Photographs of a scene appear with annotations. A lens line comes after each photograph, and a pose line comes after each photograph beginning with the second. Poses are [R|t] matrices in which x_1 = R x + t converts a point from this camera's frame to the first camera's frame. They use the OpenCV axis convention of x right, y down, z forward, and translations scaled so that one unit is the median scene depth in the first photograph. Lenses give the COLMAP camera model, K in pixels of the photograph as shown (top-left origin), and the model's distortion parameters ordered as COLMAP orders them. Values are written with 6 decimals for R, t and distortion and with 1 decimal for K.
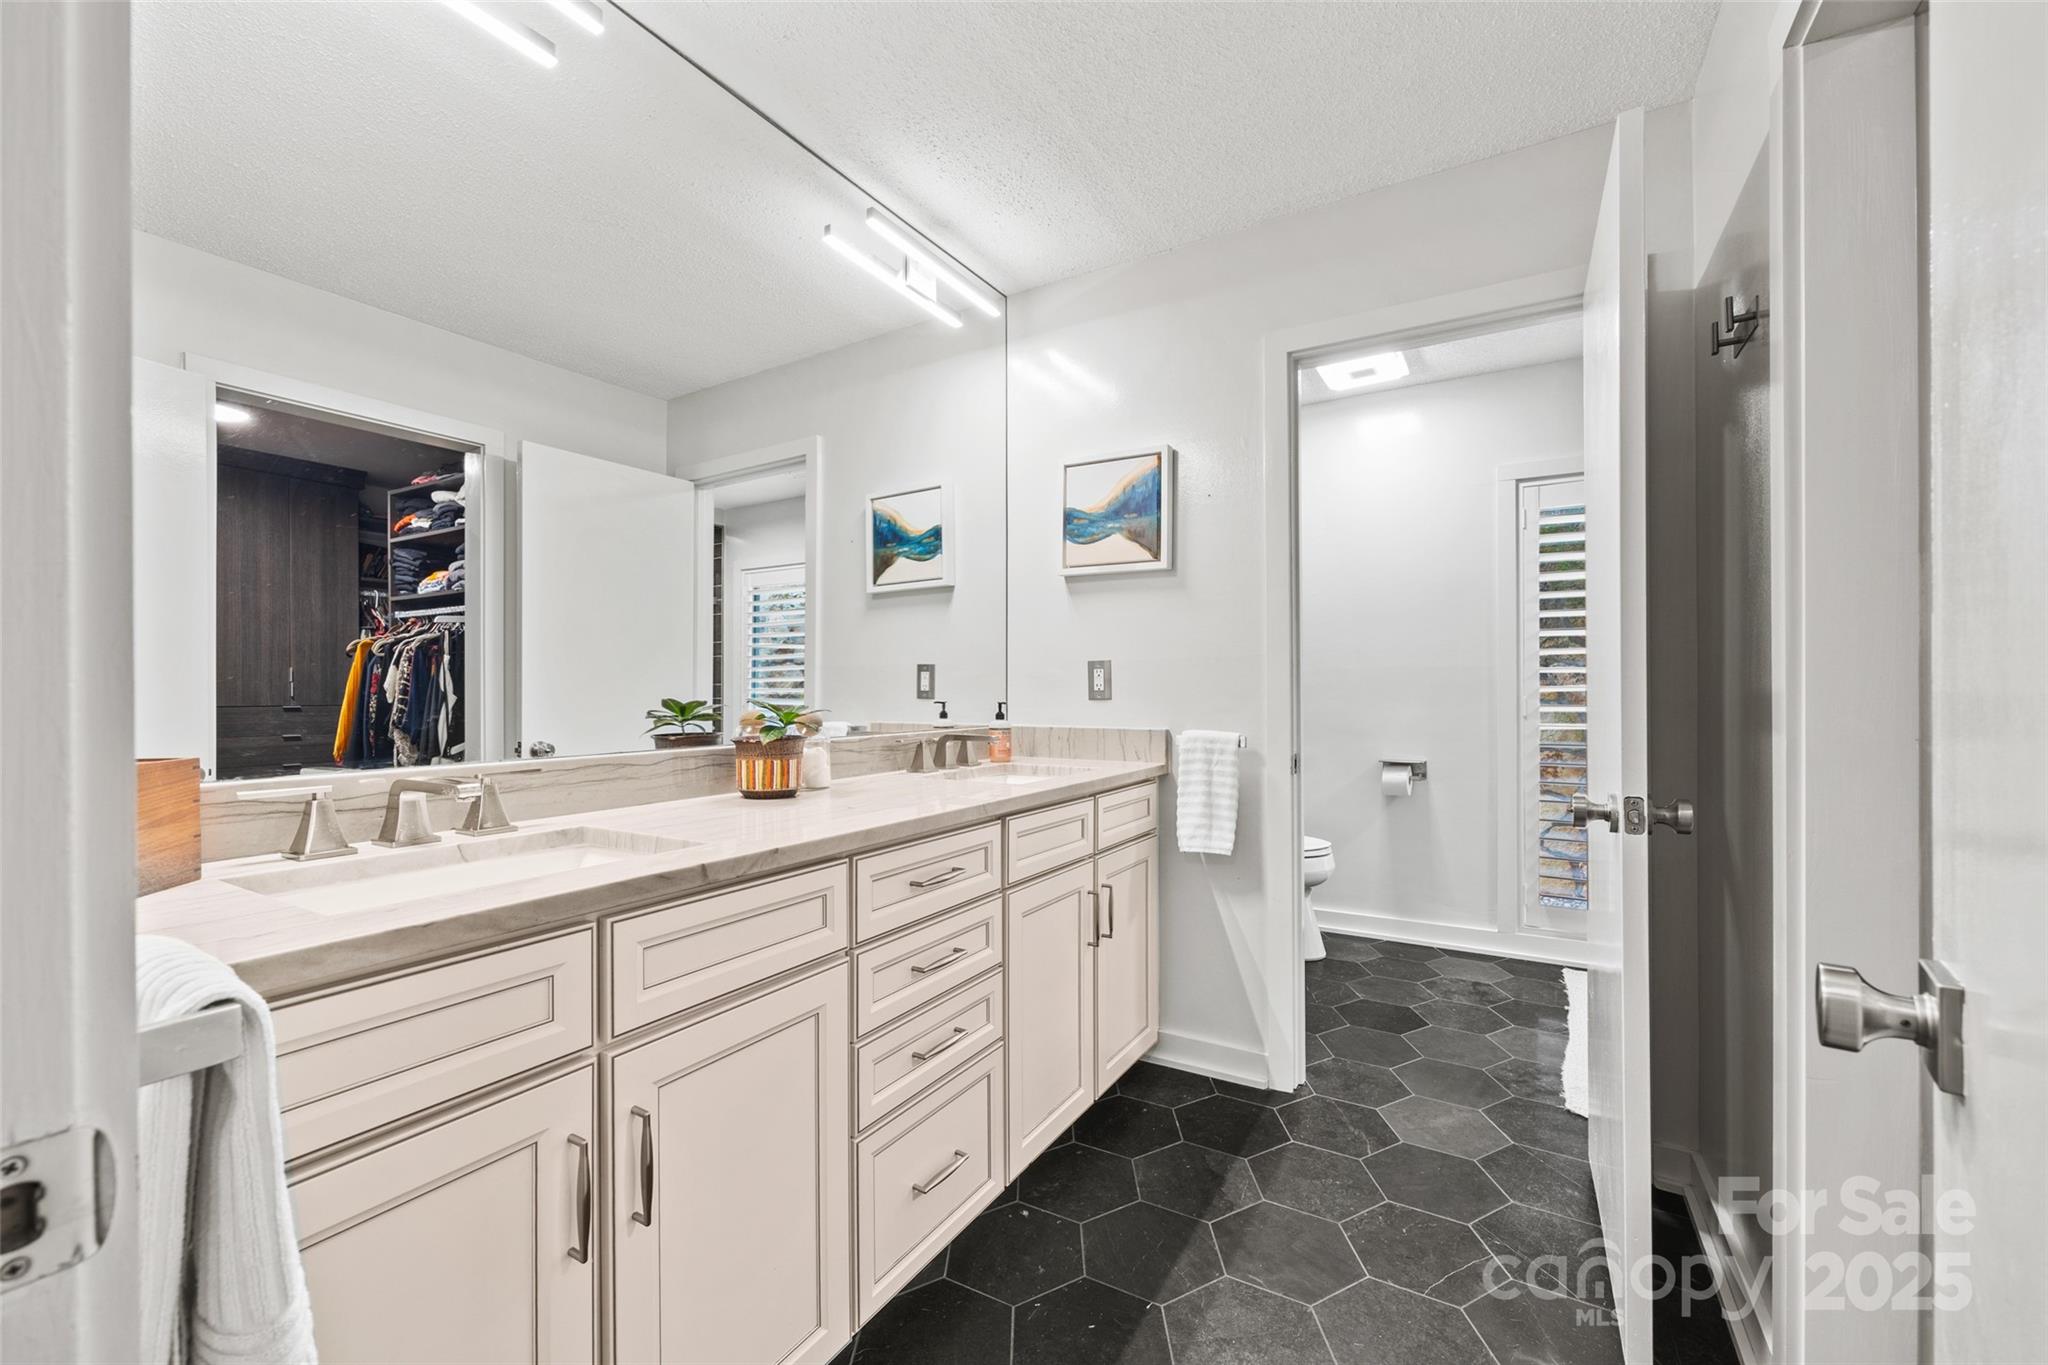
lens RADIAL K [[820.6, 0, 1024.0], [0, 820.6, 682.5], [0, 0, 1]] dist [-0.000051, 0.000196]
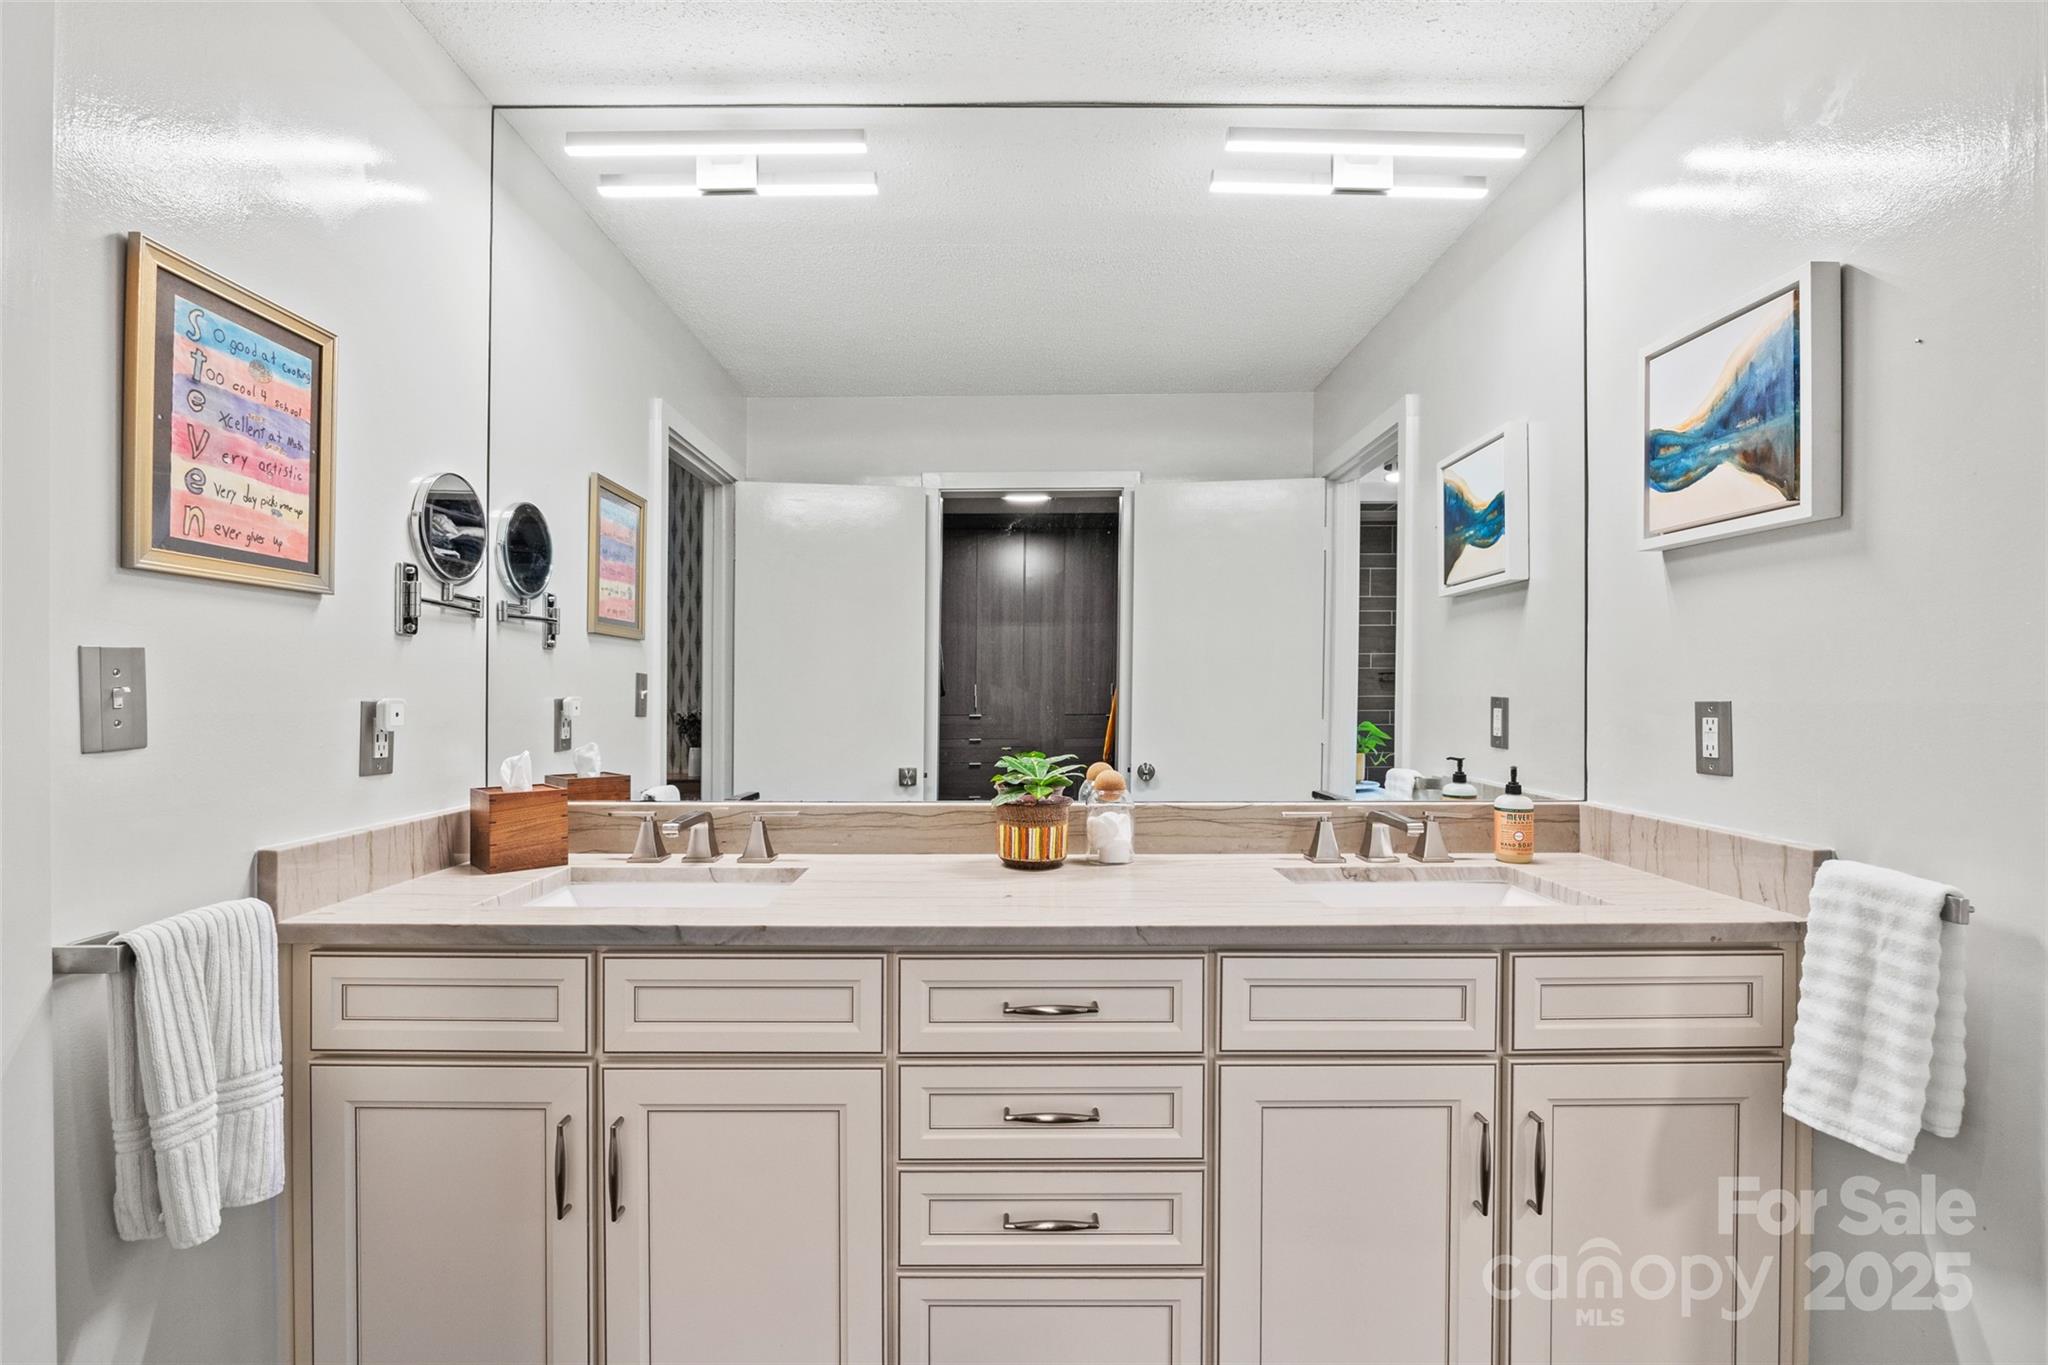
lens RADIAL K [[911.2, 0, 1024.0], [0, 911.2, 682.5], [0, 0, 1]] dist [-0.016061, 0.000556]
pose [[0.527607, -0.002553, -0.849485, 0.384326], [0.003436, 0.999994, -0.000871, -0.043557], [0.849482, -0.002460, 0.527612, 0.329944]]
